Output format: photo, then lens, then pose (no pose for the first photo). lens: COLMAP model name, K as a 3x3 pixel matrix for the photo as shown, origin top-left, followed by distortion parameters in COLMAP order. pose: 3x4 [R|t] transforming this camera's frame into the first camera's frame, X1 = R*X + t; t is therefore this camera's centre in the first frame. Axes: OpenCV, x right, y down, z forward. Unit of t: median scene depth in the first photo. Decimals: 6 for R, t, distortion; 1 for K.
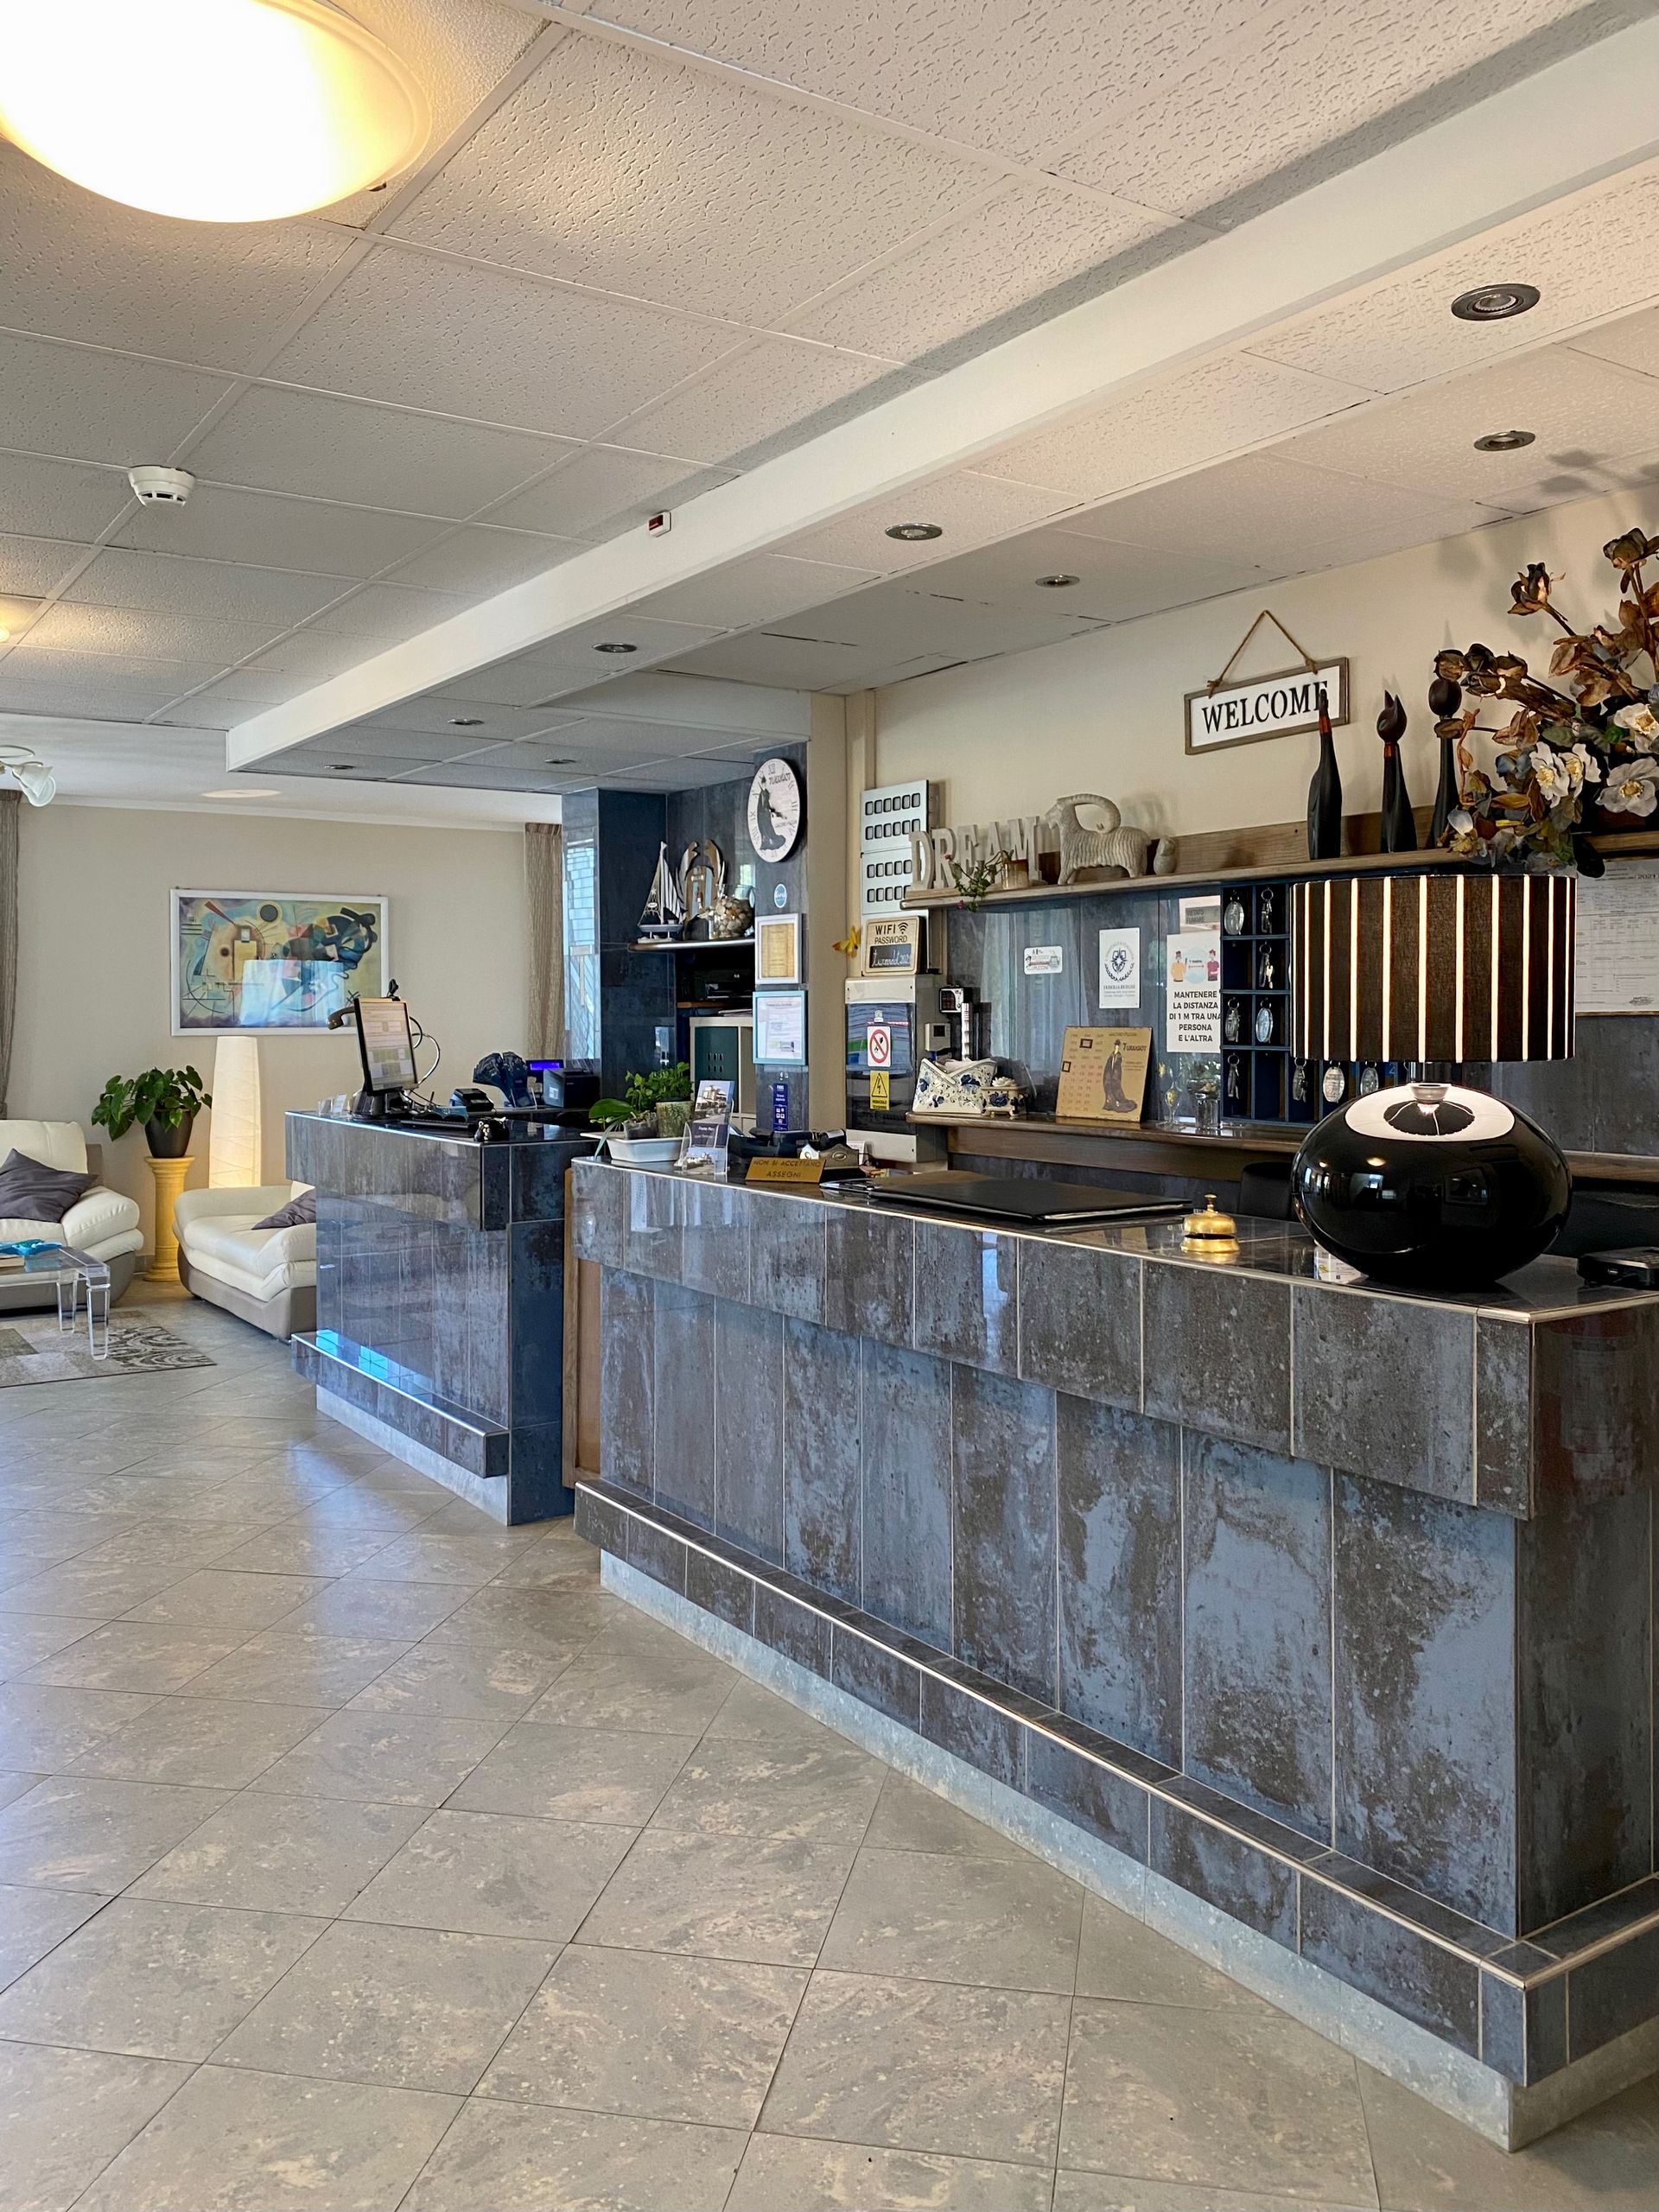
lens RADIAL K [[1775.1, 0, 820.9], [0, 1775.1, 1082.7], [0, 0, 1]] dist [0.058224, -0.047044]
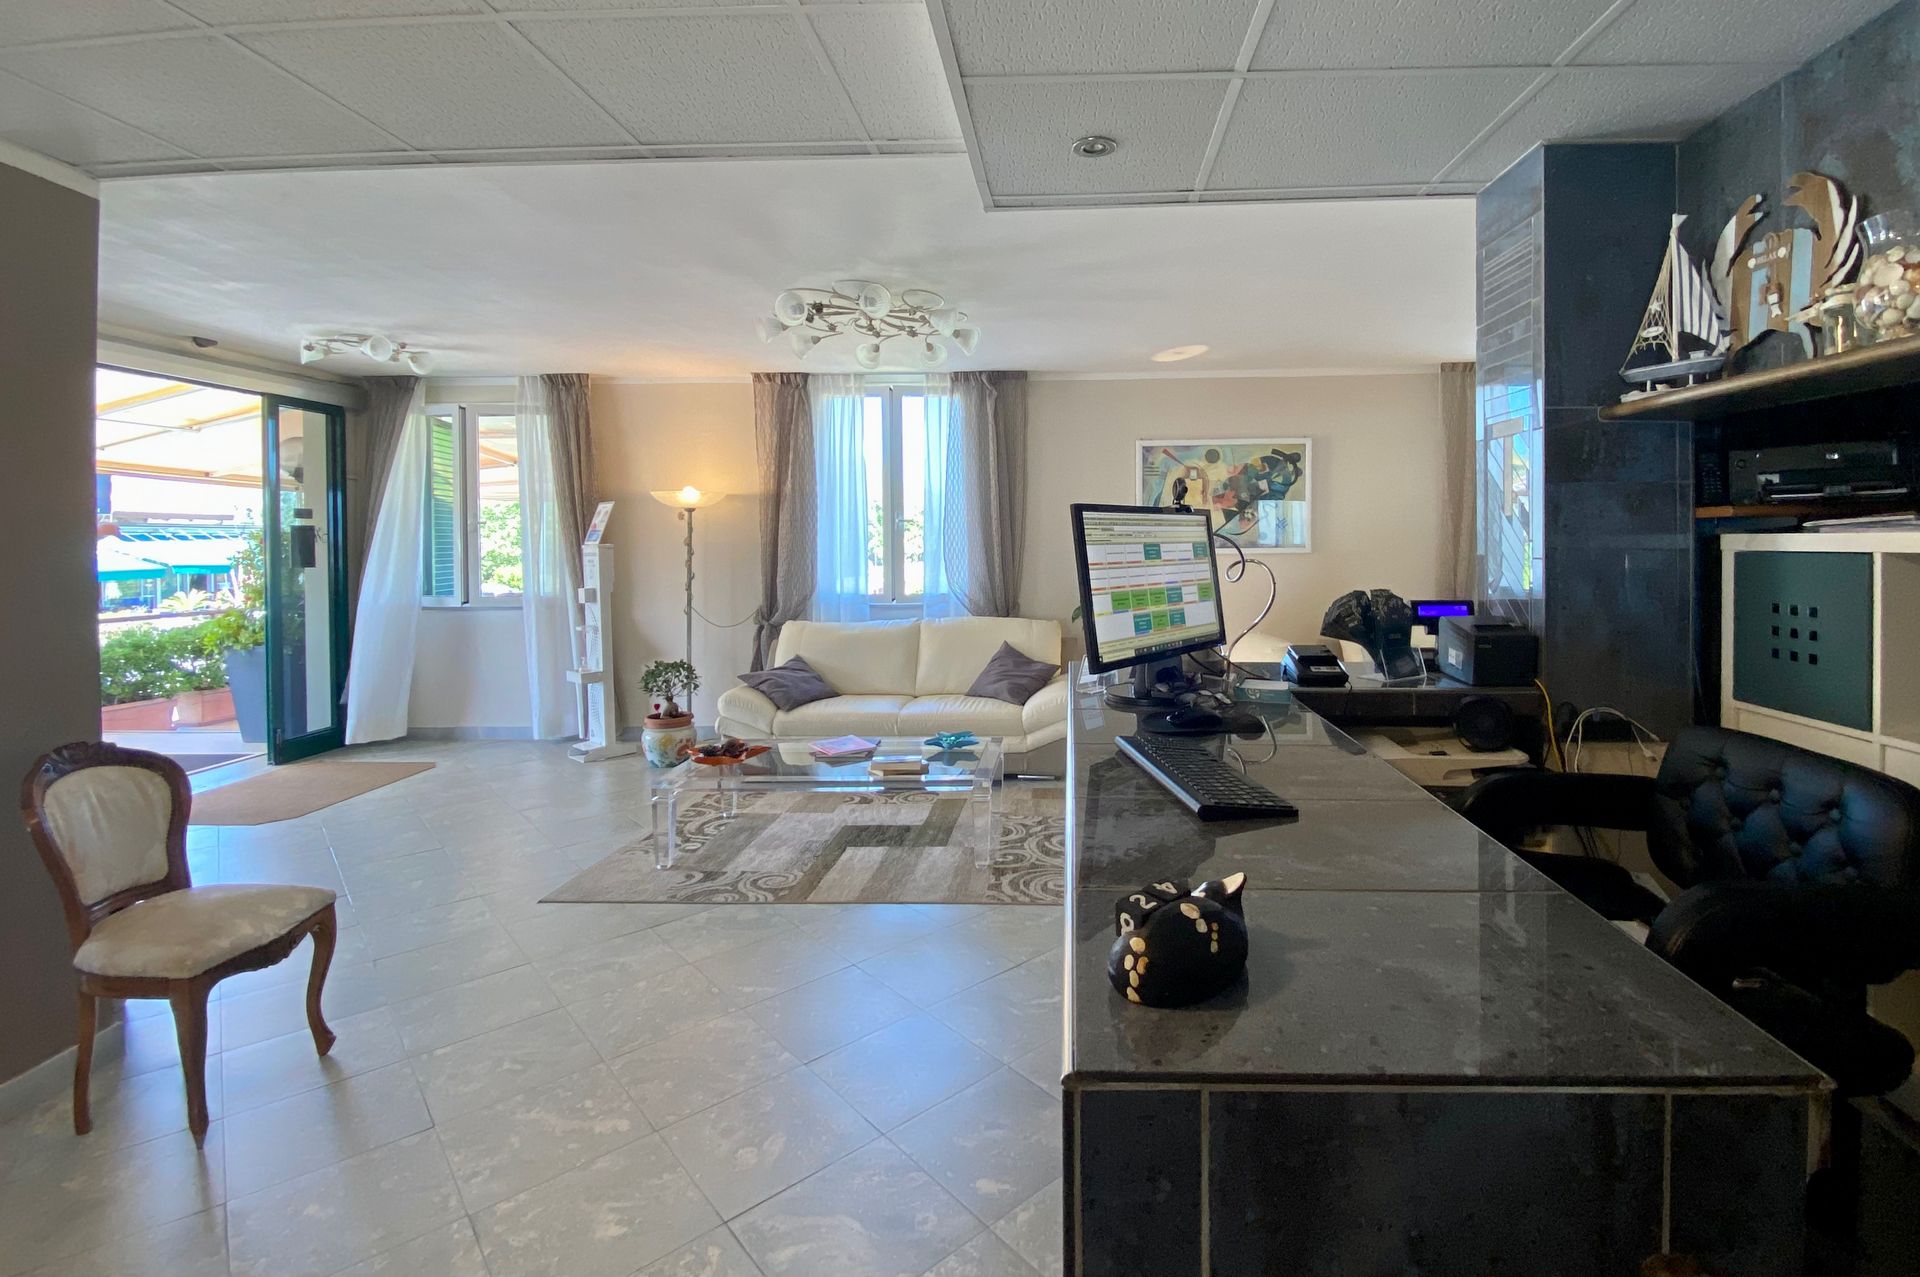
lens RADIAL K [[873.2, 0, 1009.2], [0, 873.2, 550.3], [0, 0, 1]] dist [-0.022691, -0.001061]
pose [[0.802481, 0.004954, -0.596657, -0.139391], [-0.021311, 0.999565, -0.020363, -0.032368], [0.596296, 0.029057, 0.802238, 0.975809]]
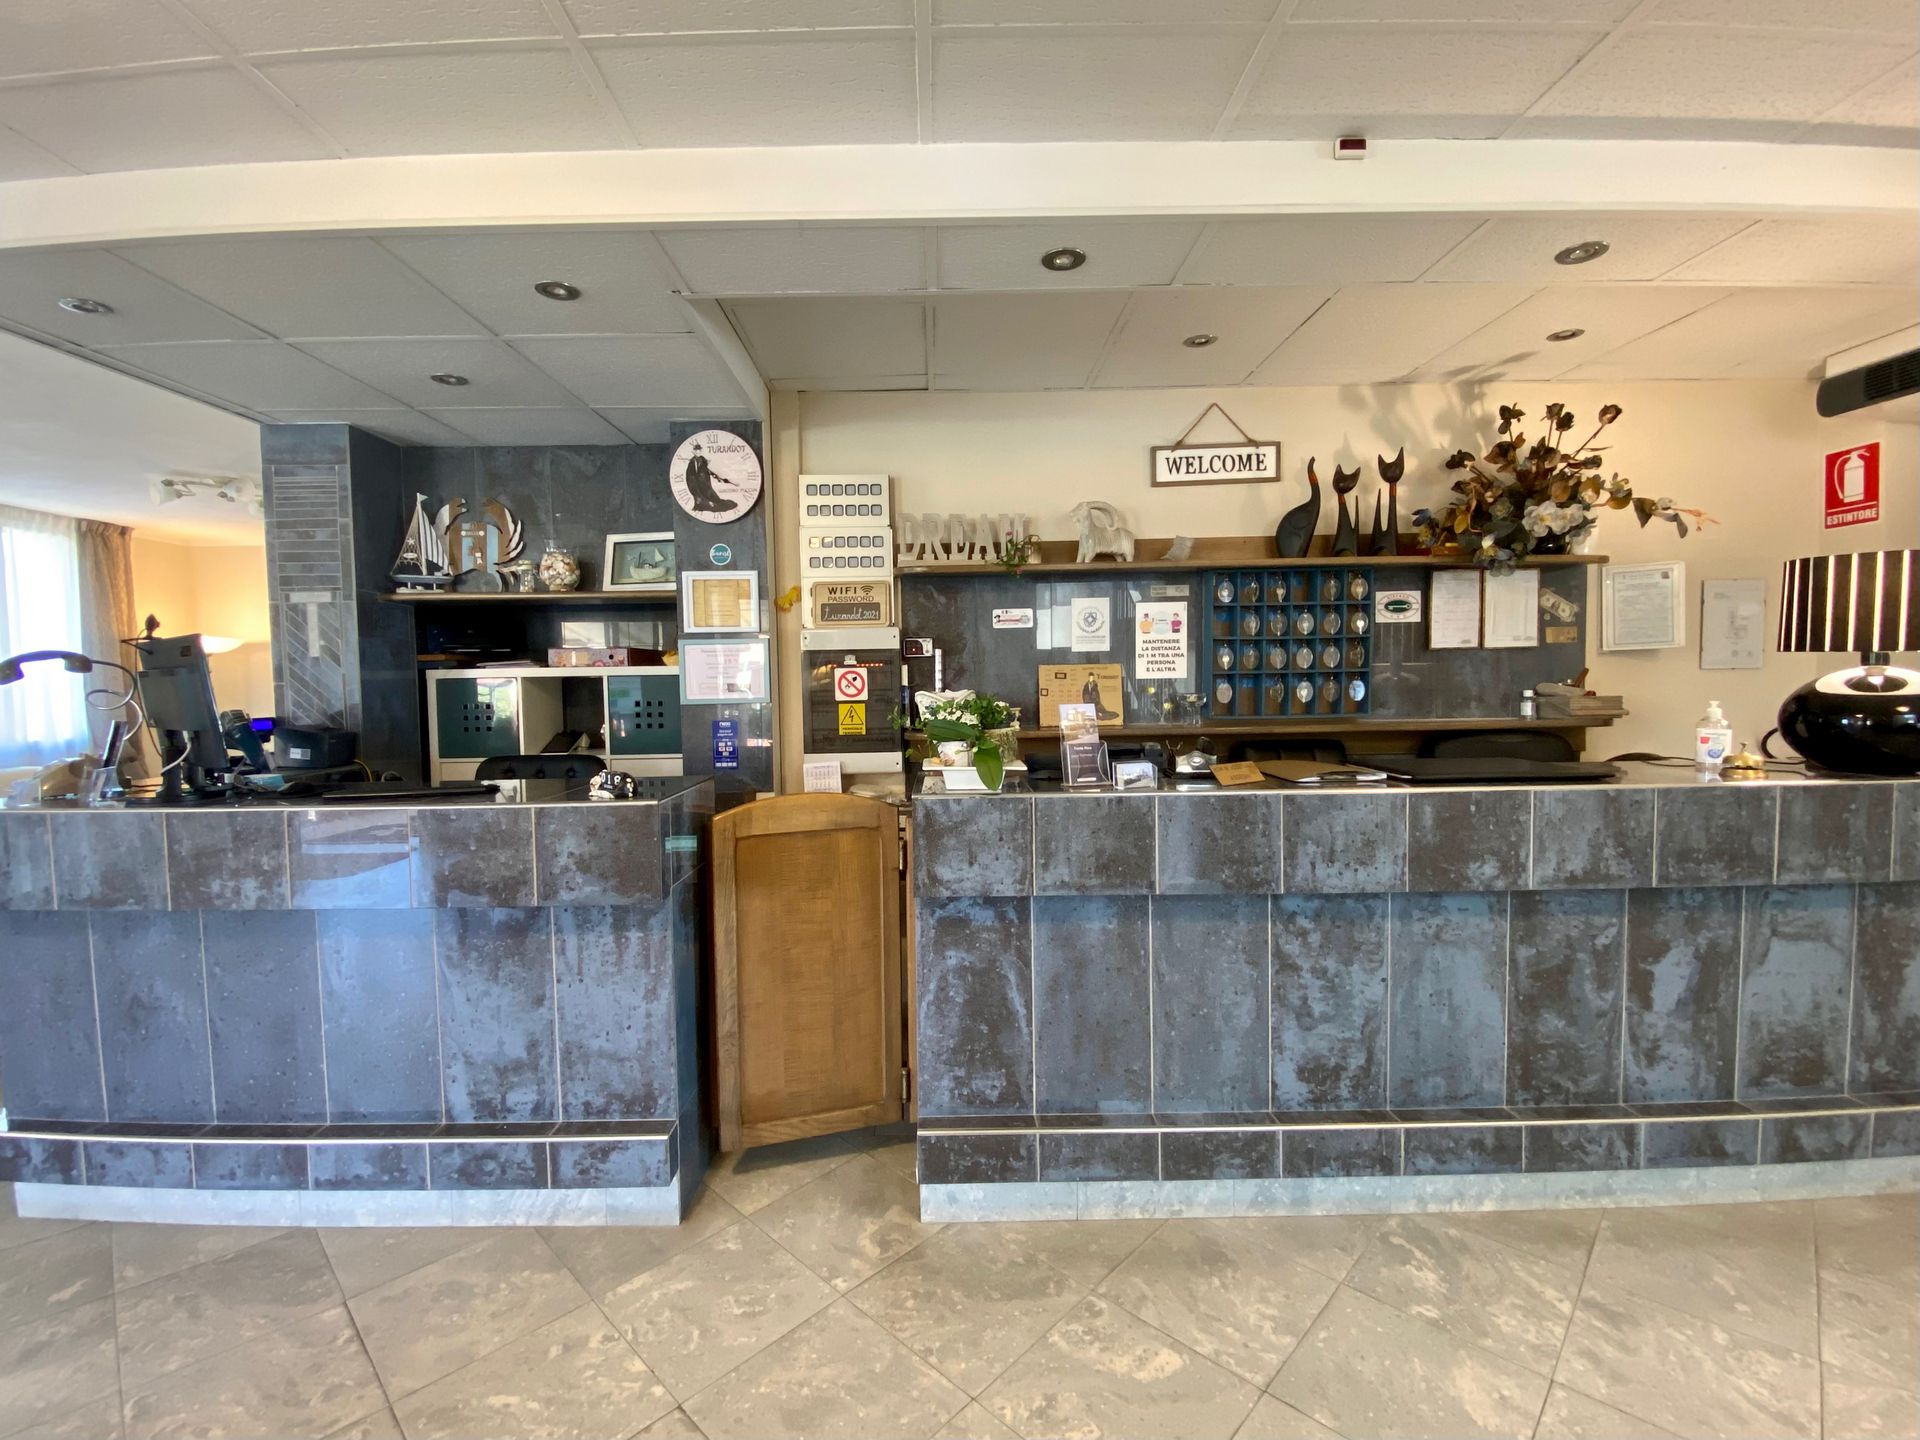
lens RADIAL K [[841.2, 0, 970.1], [0, 841.2, 729.0], [0, 0, 1]] dist [0.004043, -0.011746]
pose [[0.536666, -0.053989, 0.842066, -0.479360], [0.048317, 0.998280, 0.033211, -0.005324], [-0.842410, 0.022863, 0.538352, 0.709971]]
